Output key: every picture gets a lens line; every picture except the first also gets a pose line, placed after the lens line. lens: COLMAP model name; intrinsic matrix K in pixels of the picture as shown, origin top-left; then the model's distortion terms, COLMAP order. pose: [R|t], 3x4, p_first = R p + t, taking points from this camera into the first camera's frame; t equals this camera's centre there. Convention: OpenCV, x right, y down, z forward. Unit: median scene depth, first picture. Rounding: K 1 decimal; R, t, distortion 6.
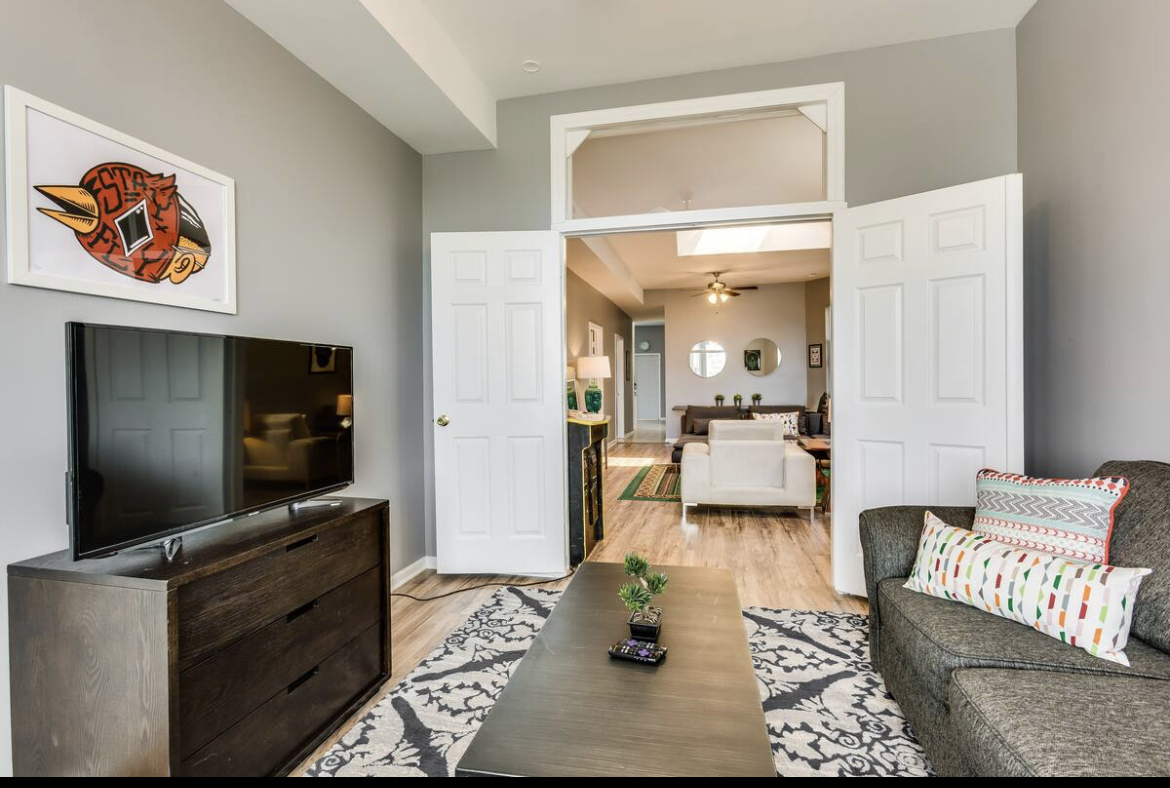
lens RADIAL K [[534.3, 0, 587.8], [0, 534.3, 403.5], [0, 0, 1]] dist [-0.043619, 0.041504]
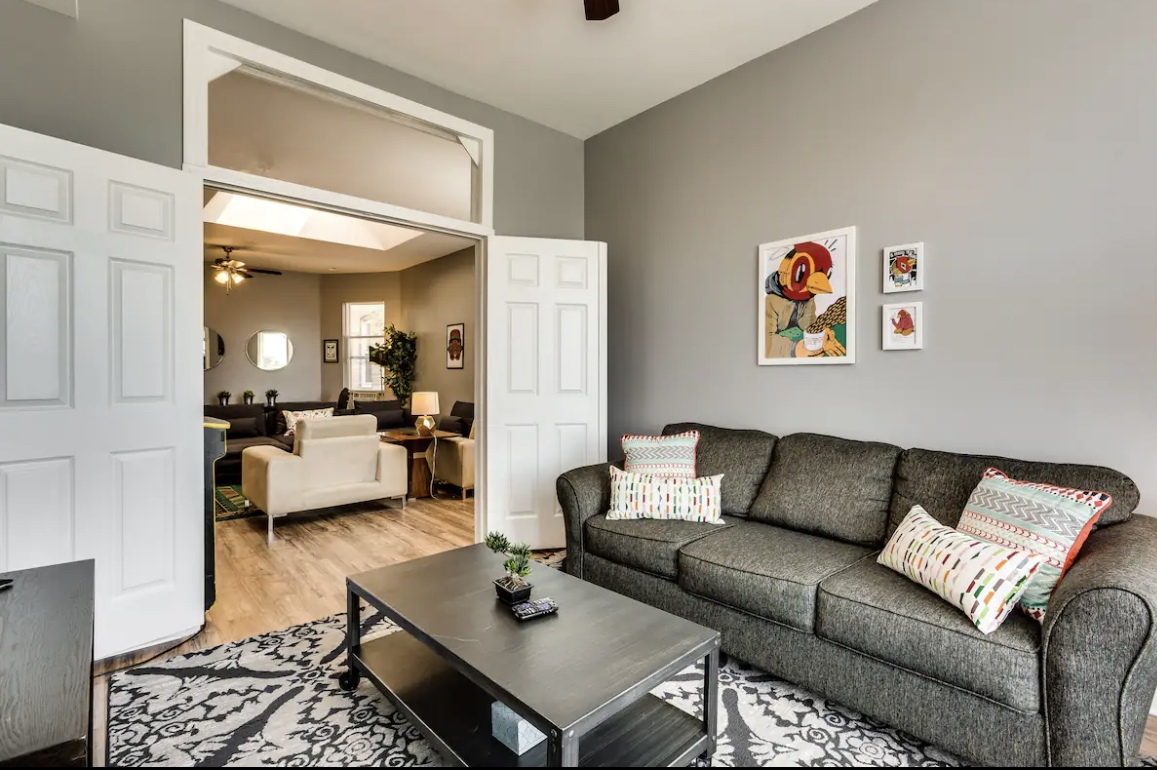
lens RADIAL K [[550.9, 0, 578.5], [0, 550.9, 385.0], [0, 0, 1]] dist [0.017703, -0.000003]
pose [[0.589293, 0.001379, 0.807919, -0.259706], [0.021808, 0.999607, -0.017613, 0.001942], [-0.807625, 0.027998, 0.589031, 0.064421]]
